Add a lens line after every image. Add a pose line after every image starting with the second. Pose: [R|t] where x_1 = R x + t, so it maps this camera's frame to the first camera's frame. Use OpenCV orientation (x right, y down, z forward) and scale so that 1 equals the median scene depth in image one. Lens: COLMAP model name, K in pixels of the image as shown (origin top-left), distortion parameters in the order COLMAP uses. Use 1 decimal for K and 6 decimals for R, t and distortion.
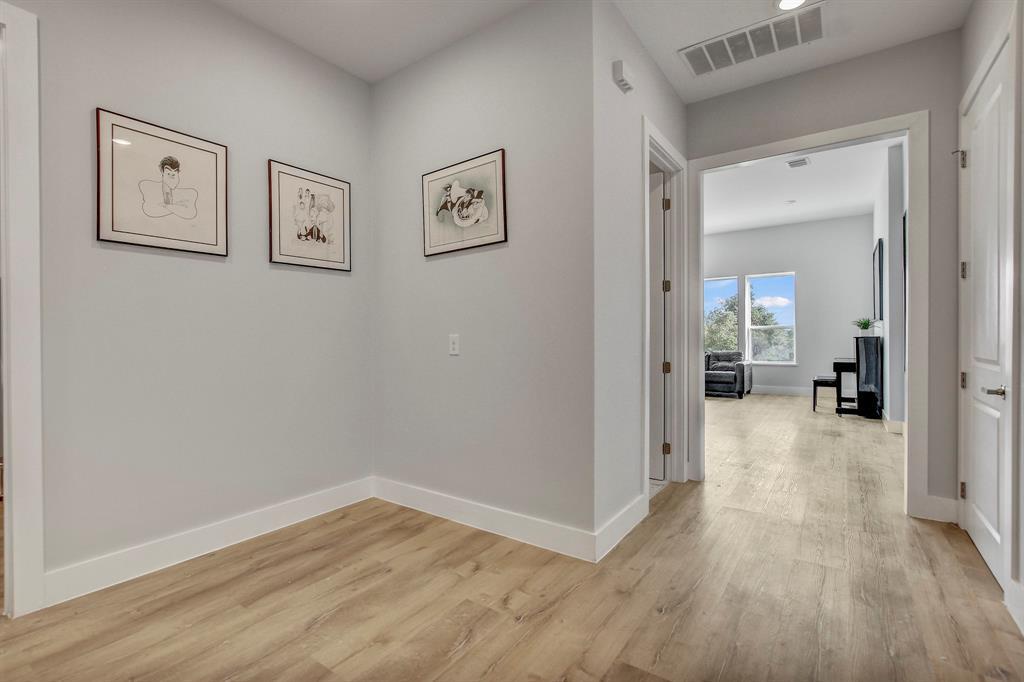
lens RADIAL K [[470.0, 0, 509.8], [0, 470.0, 343.2], [0, 0, 1]] dist [-0.009423, 0.002319]
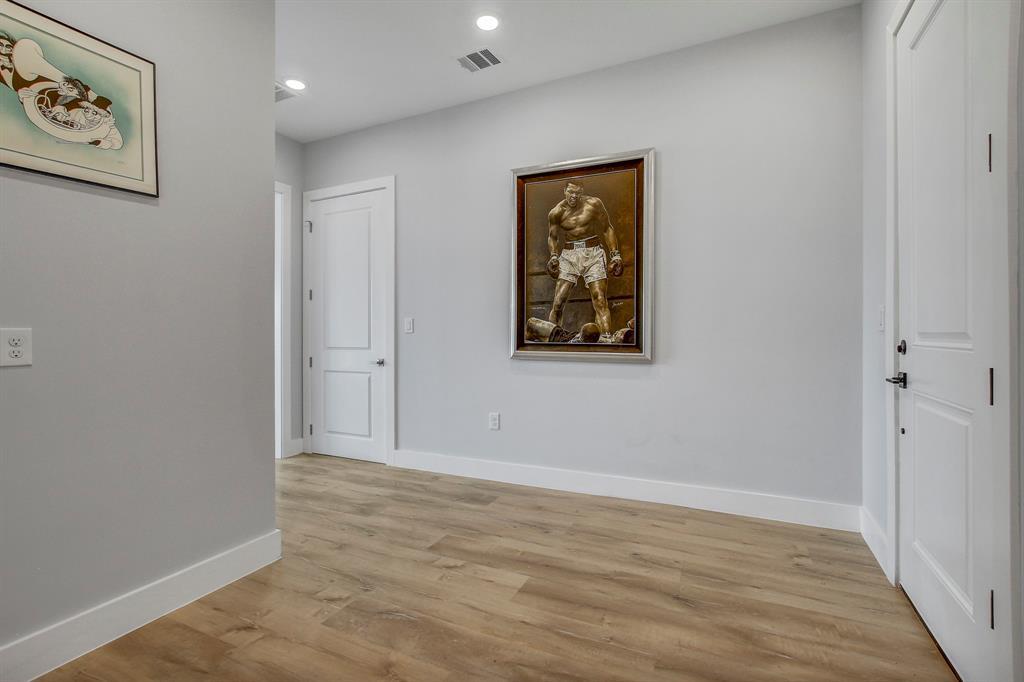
lens RADIAL K [[470.0, 0, 512.4], [0, 470.0, 335.8], [0, 0, 1]] dist [-0.009423, 0.002319]
pose [[-0.172414, 0.003504, 0.985018, -0.771164], [0.014368, 0.999896, -0.001042, -0.000161], [-0.984920, 0.013973, -0.172446, 0.582221]]
